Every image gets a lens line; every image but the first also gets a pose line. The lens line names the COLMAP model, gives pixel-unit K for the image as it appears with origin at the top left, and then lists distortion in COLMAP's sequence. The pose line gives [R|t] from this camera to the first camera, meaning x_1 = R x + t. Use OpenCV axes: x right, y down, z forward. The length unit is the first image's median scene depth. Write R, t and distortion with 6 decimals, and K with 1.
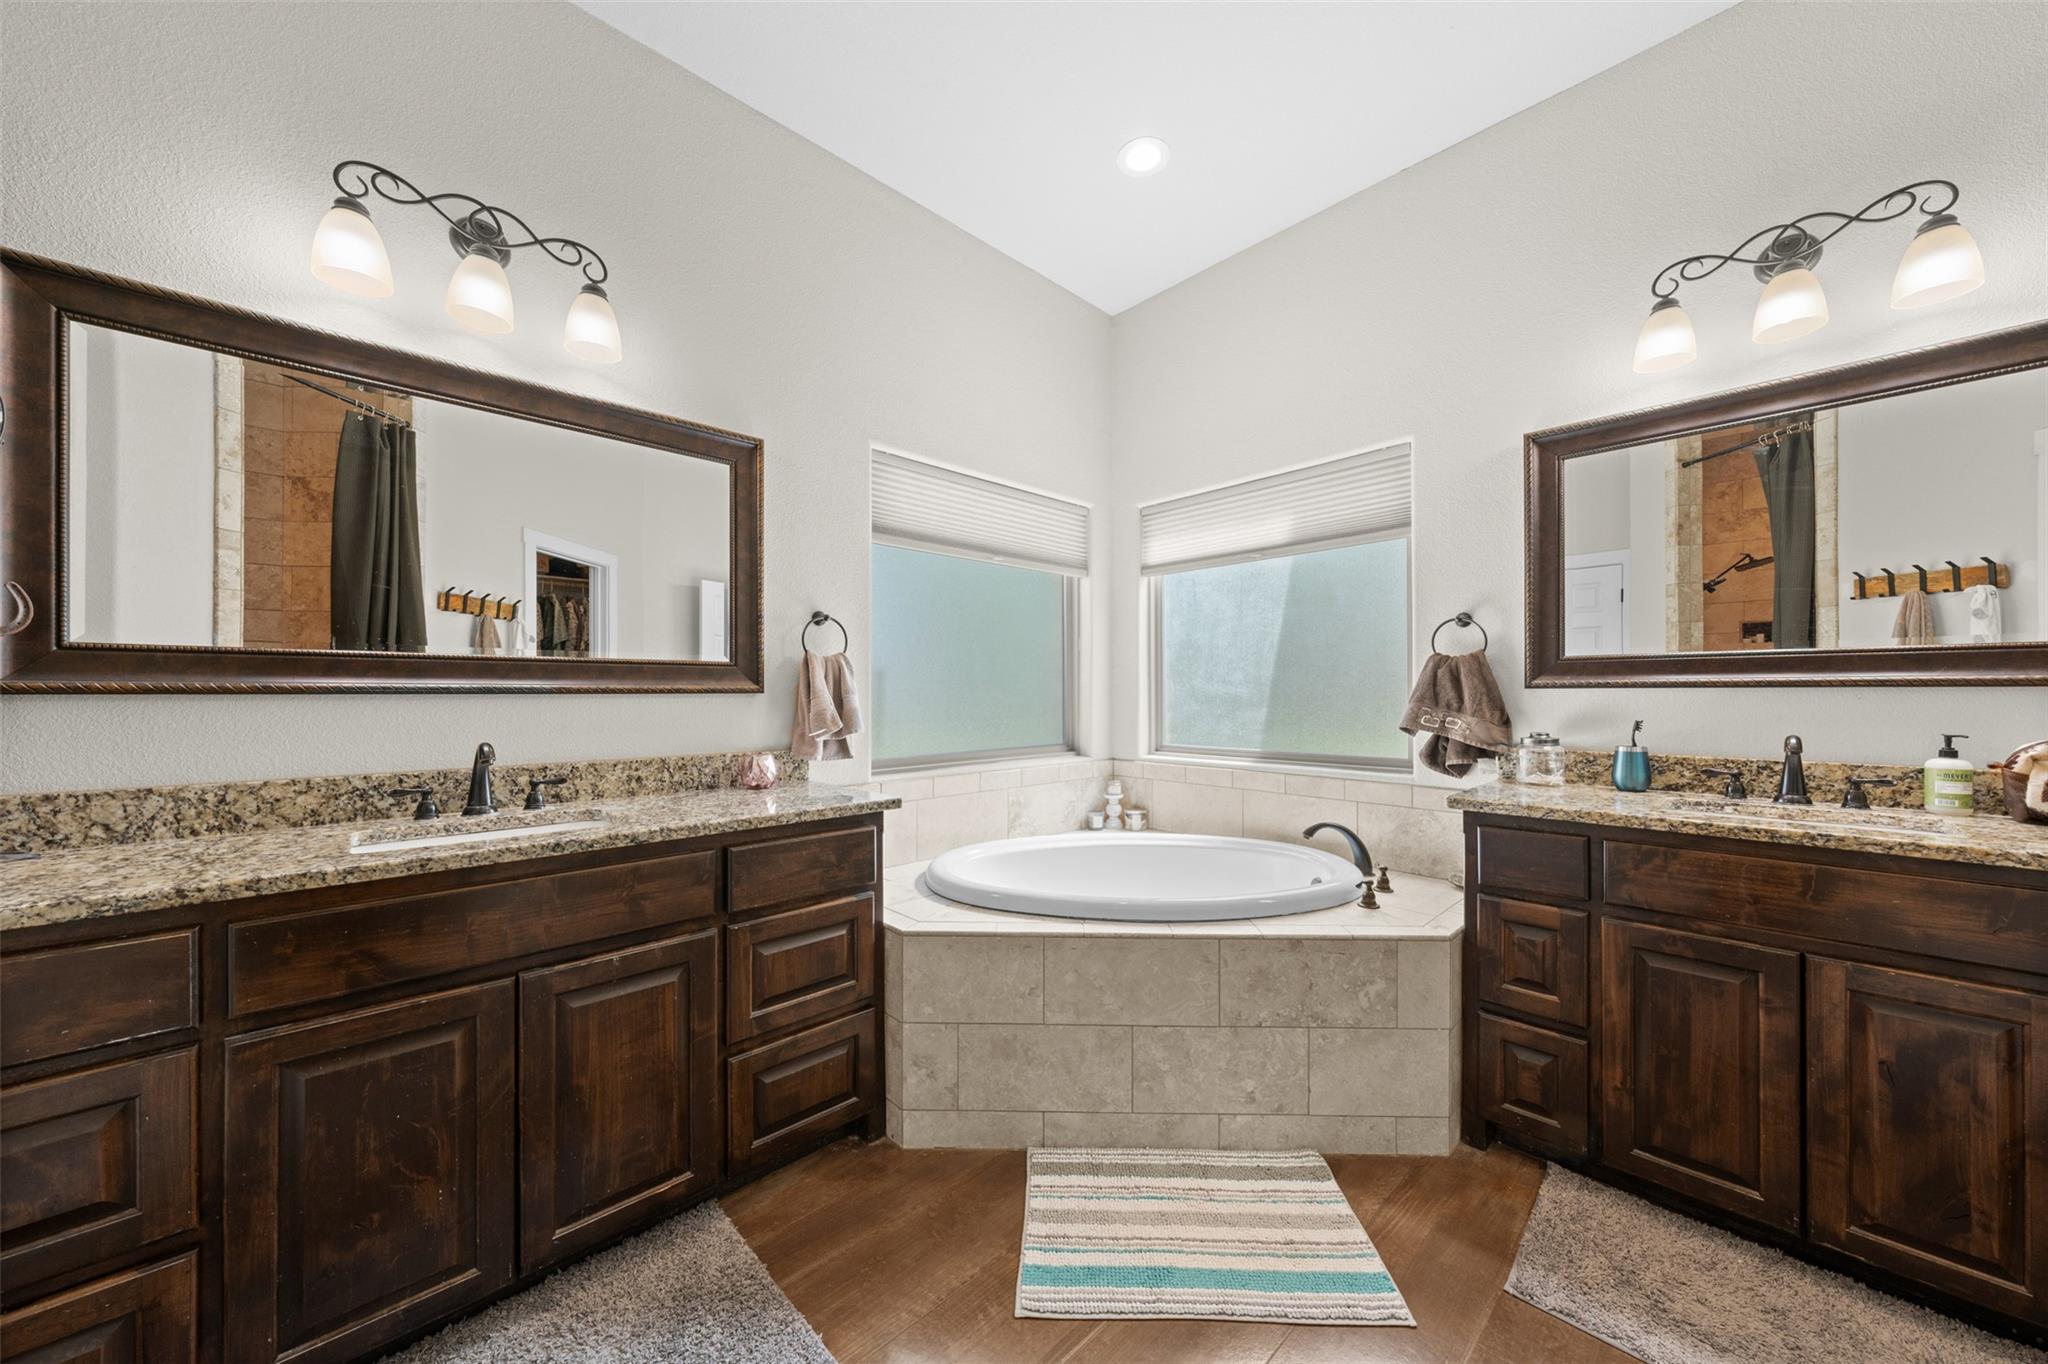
lens RADIAL K [[708.8, 0, 1026.8], [0, 708.8, 696.0], [0, 0, 1]] dist [-0.003271, -0.000263]
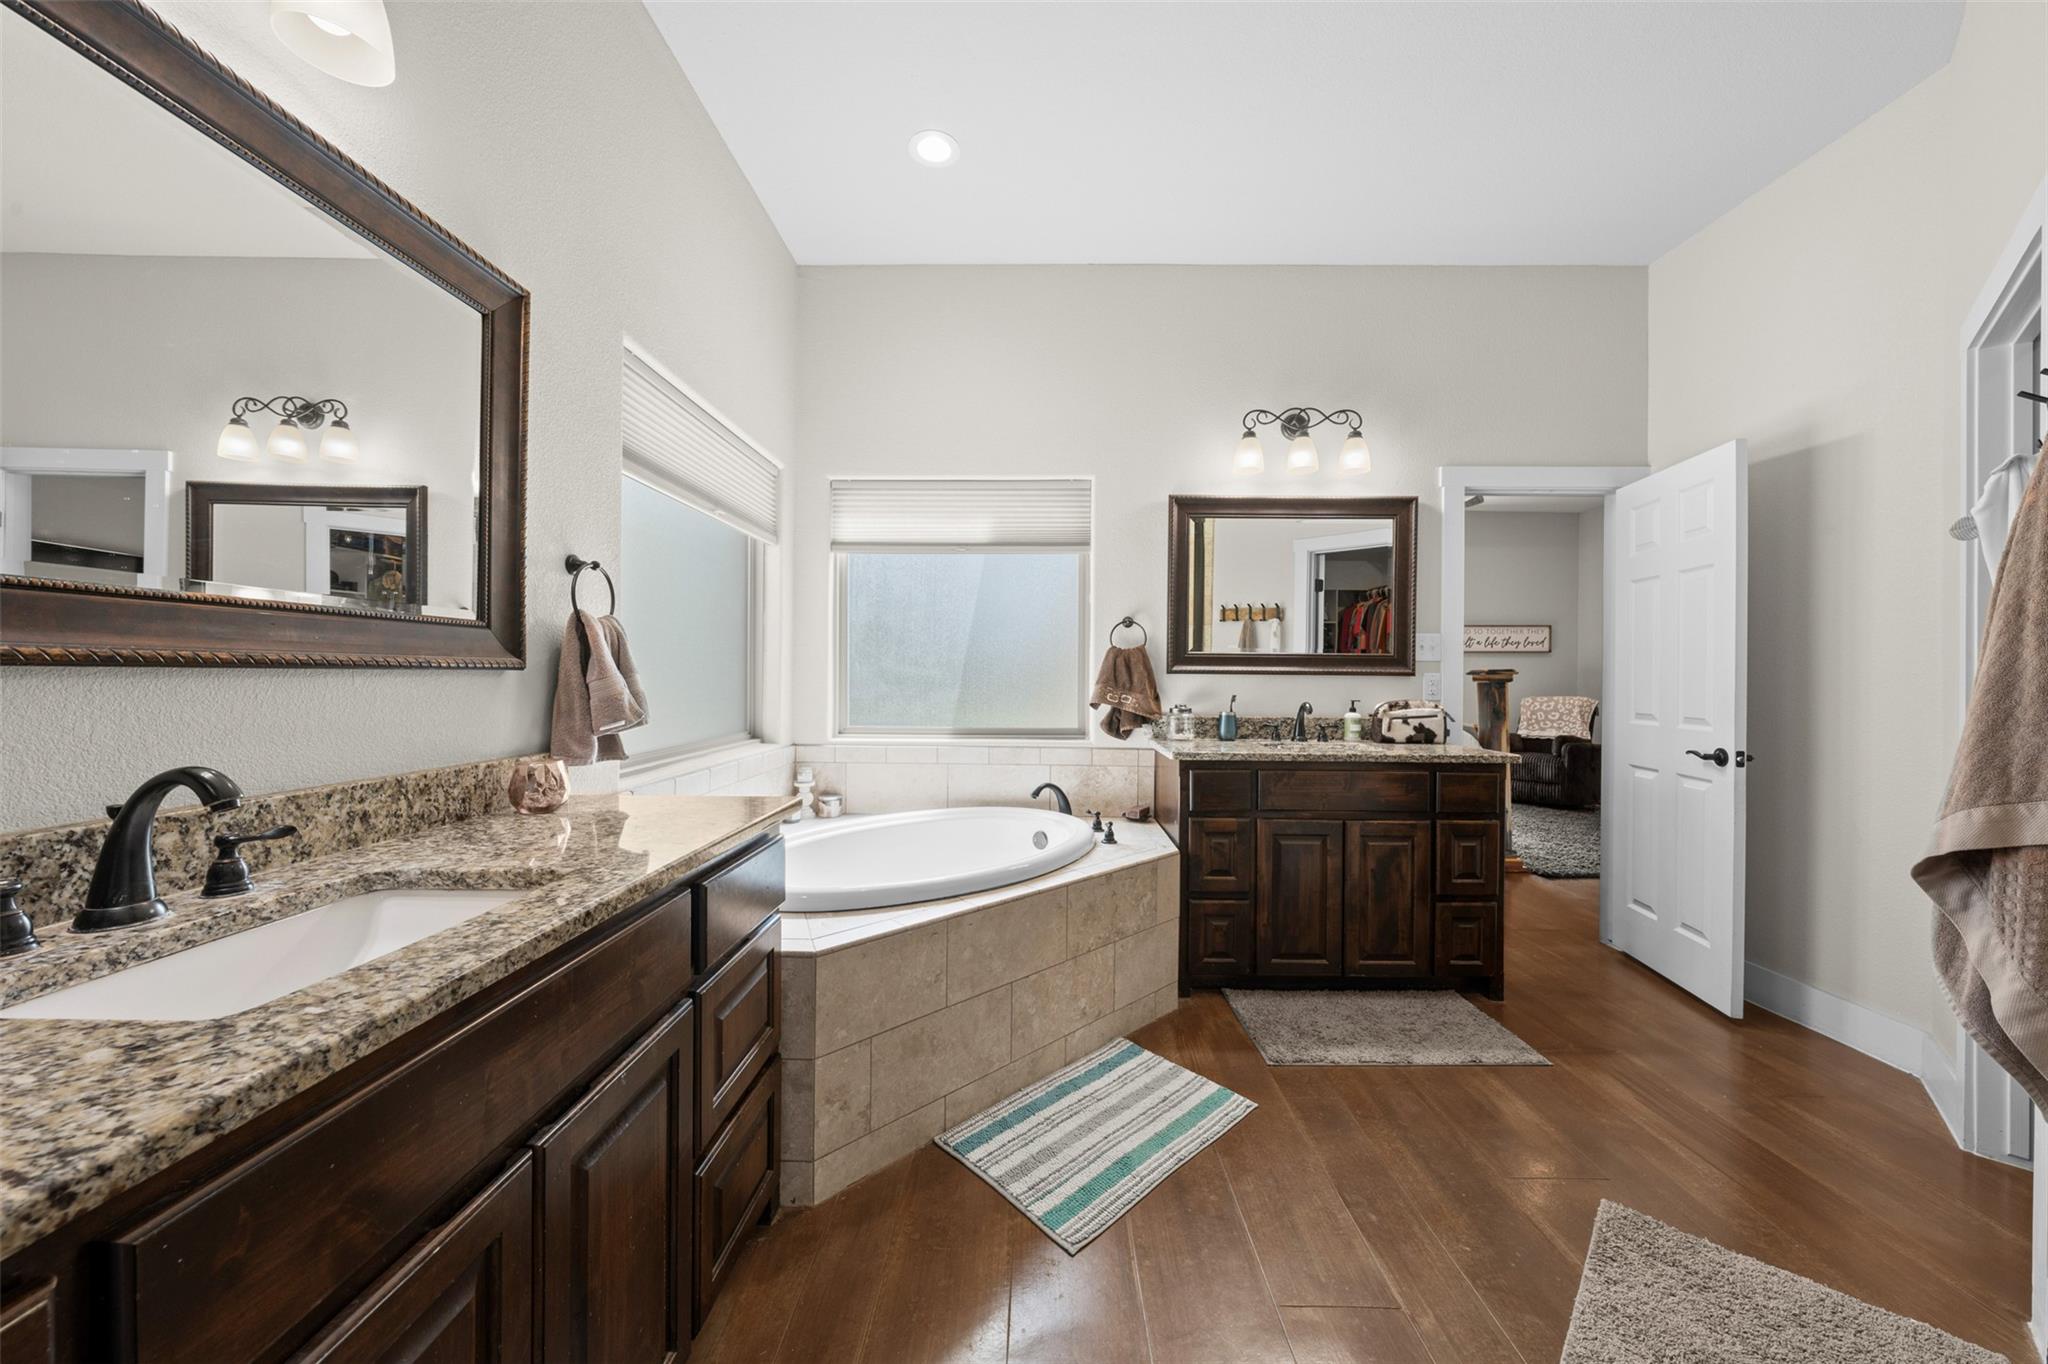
lens RADIAL K [[734.9, 0, 1027.6], [0, 734.9, 681.6], [0, 0, 1]] dist [-0.001479, -0.000214]
pose [[0.693544, 0.001701, 0.720412, -0.636670], [-0.006467, 0.999972, 0.003865, 0.001440], [-0.720385, -0.007340, 0.693536, 0.205197]]
